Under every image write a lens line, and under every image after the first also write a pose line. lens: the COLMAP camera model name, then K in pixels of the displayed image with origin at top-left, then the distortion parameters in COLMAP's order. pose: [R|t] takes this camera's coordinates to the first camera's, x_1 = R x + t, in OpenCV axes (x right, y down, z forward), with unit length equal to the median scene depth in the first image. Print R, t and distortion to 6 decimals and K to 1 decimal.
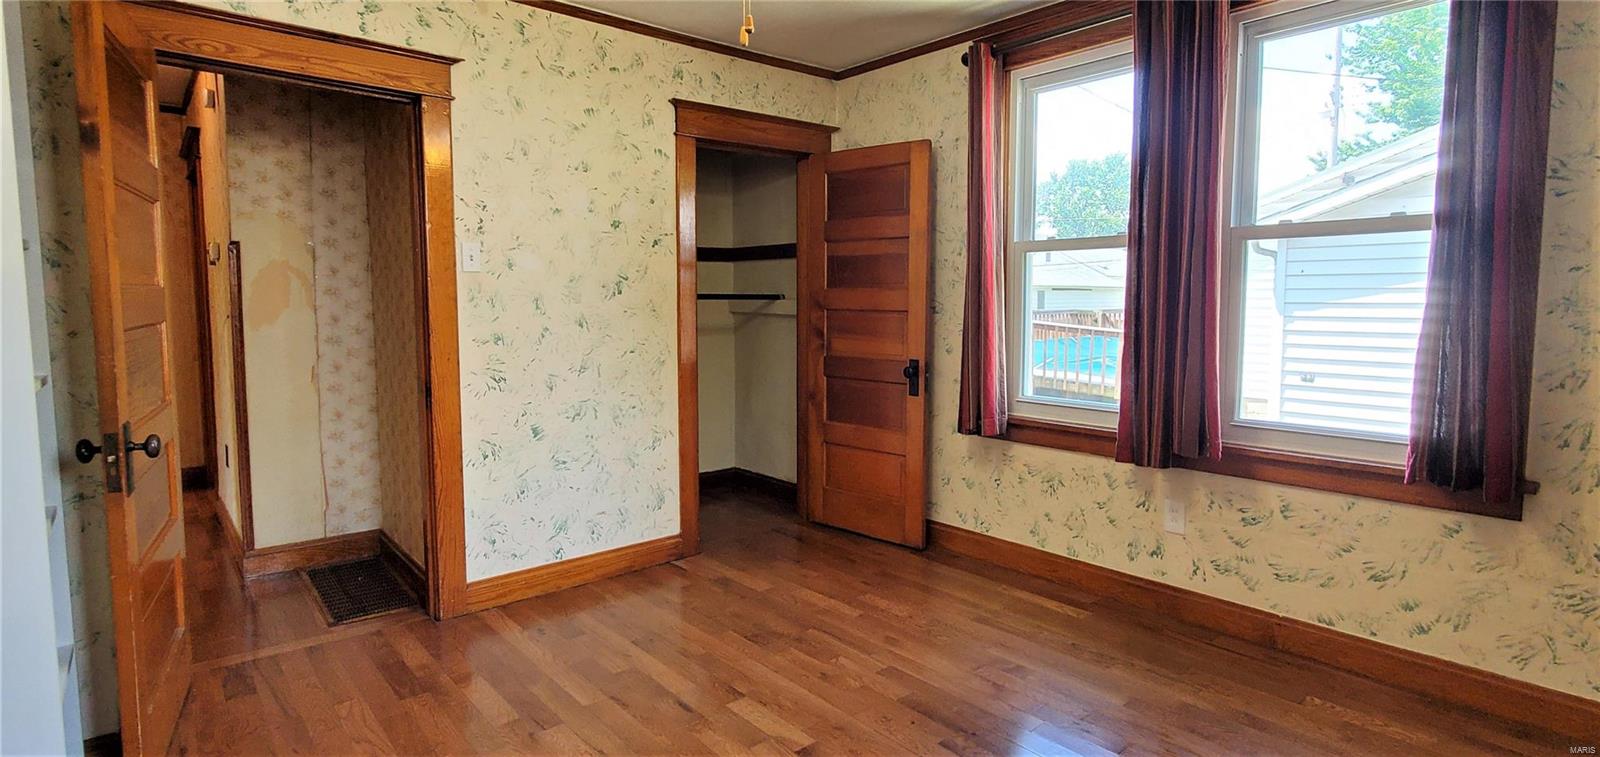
lens RADIAL K [[790.0, 0, 801.6], [0, 790.0, 350.9], [0, 0, 1]] dist [0.000912, -0.000109]
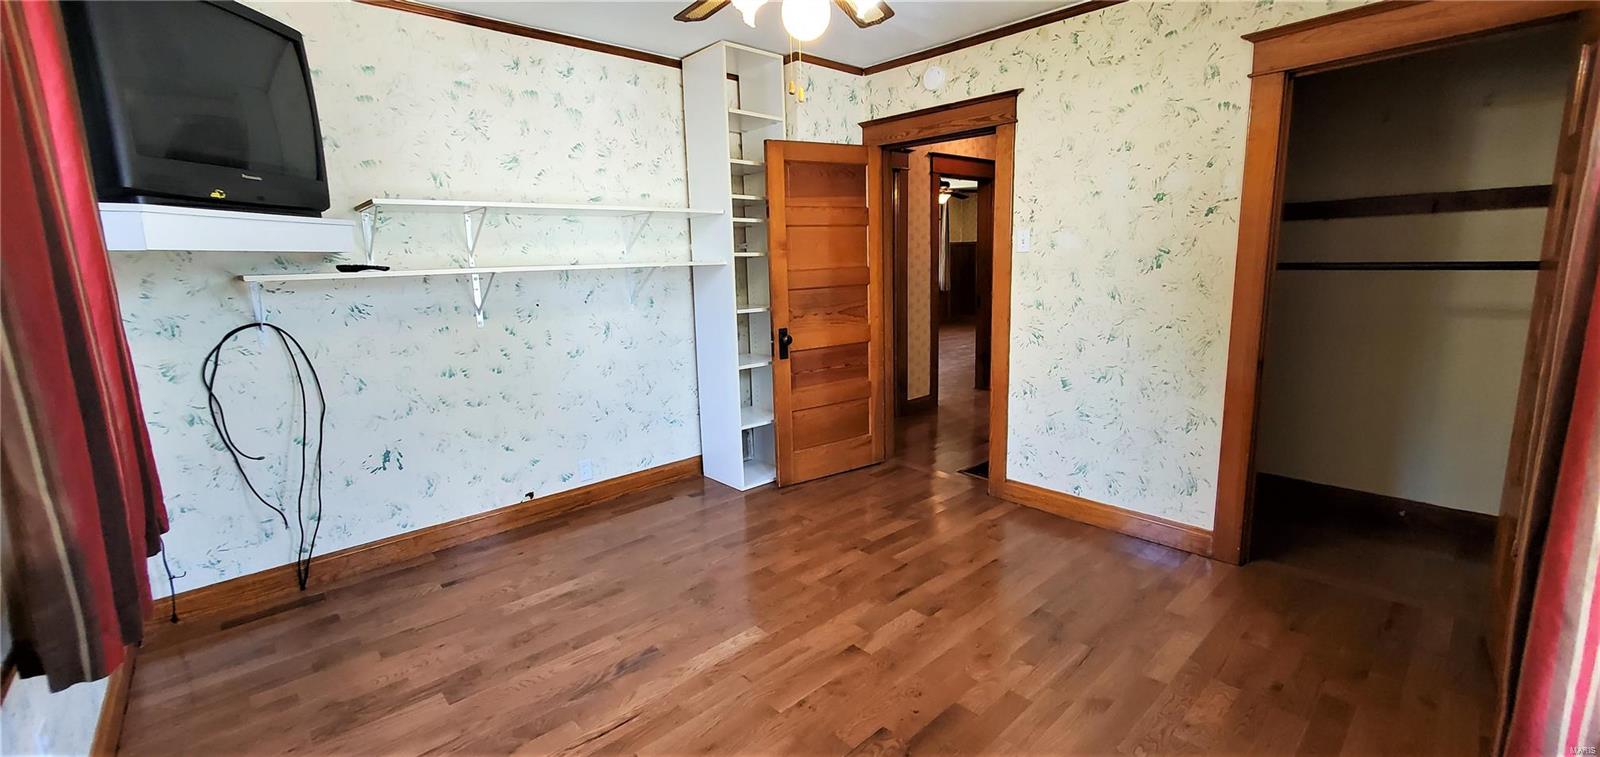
lens RADIAL K [[638.0, 0, 801.2], [0, 638.0, 360.8], [0, 0, 1]] dist [0.000533, -0.000035]
pose [[0.024451, 0.157540, -0.987210, 0.628371], [-0.043053, 0.986755, 0.156401, -0.069138], [0.998774, 0.038678, 0.030910, 0.581830]]
